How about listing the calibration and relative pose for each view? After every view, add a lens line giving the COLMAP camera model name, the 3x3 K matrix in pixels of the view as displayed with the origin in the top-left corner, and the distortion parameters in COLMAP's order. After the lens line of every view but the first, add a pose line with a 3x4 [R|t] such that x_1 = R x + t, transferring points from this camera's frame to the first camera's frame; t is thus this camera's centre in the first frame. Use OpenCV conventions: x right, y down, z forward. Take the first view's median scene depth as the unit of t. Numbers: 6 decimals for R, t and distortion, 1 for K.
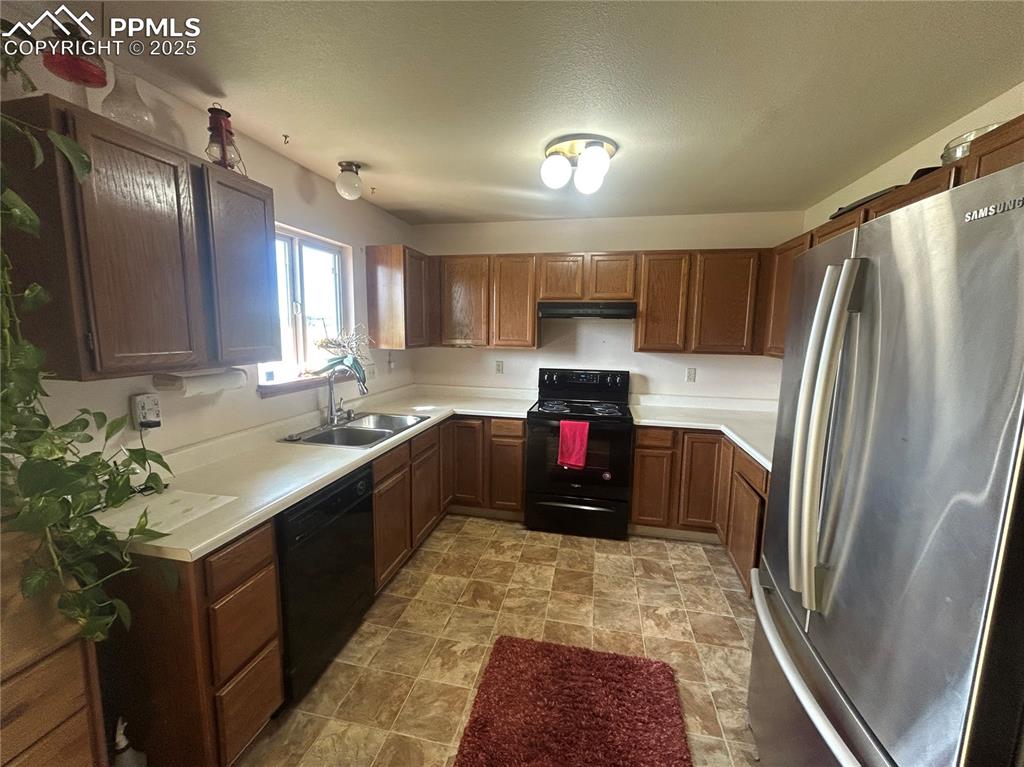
lens RADIAL K [[418.7, 0, 501.8], [0, 418.7, 379.9], [0, 0, 1]] dist [0.003069, -0.000424]
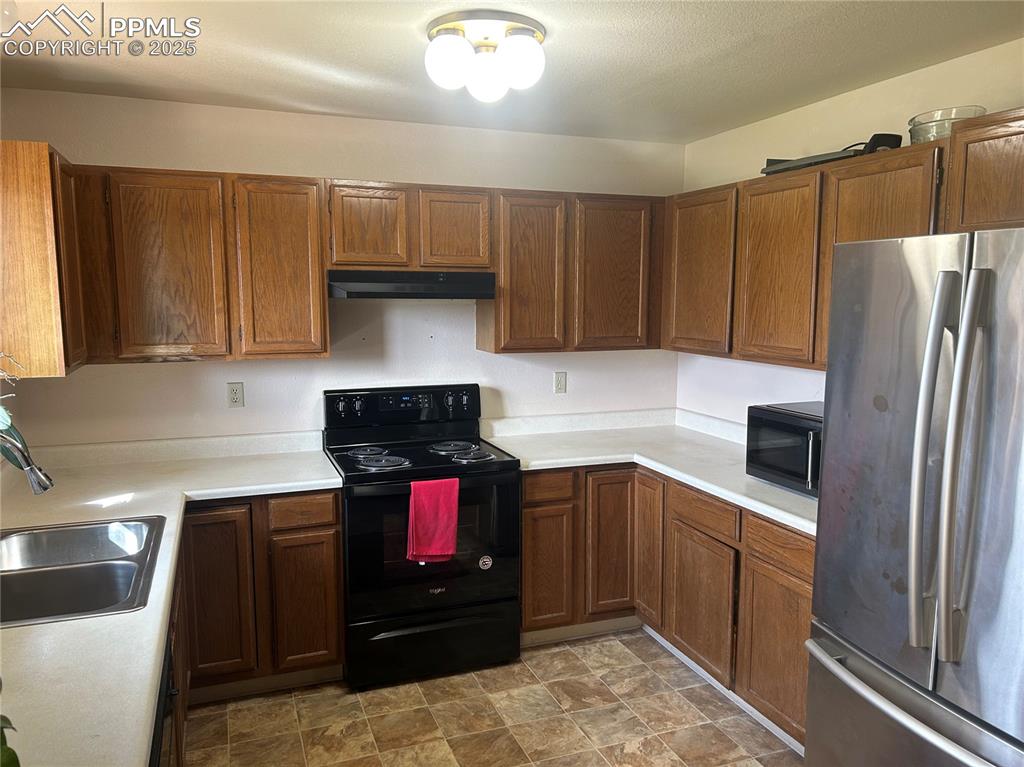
lens RADIAL K [[778.9, 0, 510.9], [0, 778.9, 384.1], [0, 0, 1]] dist [0.039213, -0.012614]
pose [[0.838333, -0.078141, 0.539529, -0.309132], [0.079944, 0.996596, 0.020119, -0.046342], [-0.539265, 0.026265, 0.841726, 0.032922]]
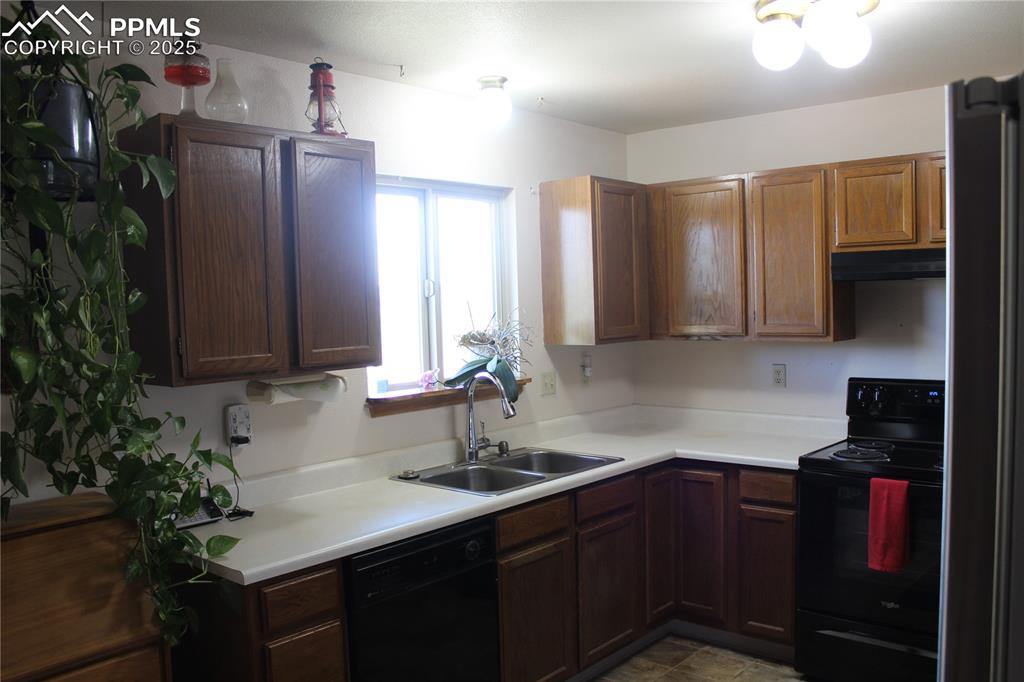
lens RADIAL K [[873.7, 0, 514.7], [0, 873.7, 342.4], [0, 0, 1]] dist [-0.094601, 0.012428]
pose [[0.883009, -0.013785, -0.469153, 0.277250], [-0.018399, 0.997784, -0.063948, 0.005966], [0.468994, 0.065099, 0.880799, -0.171528]]
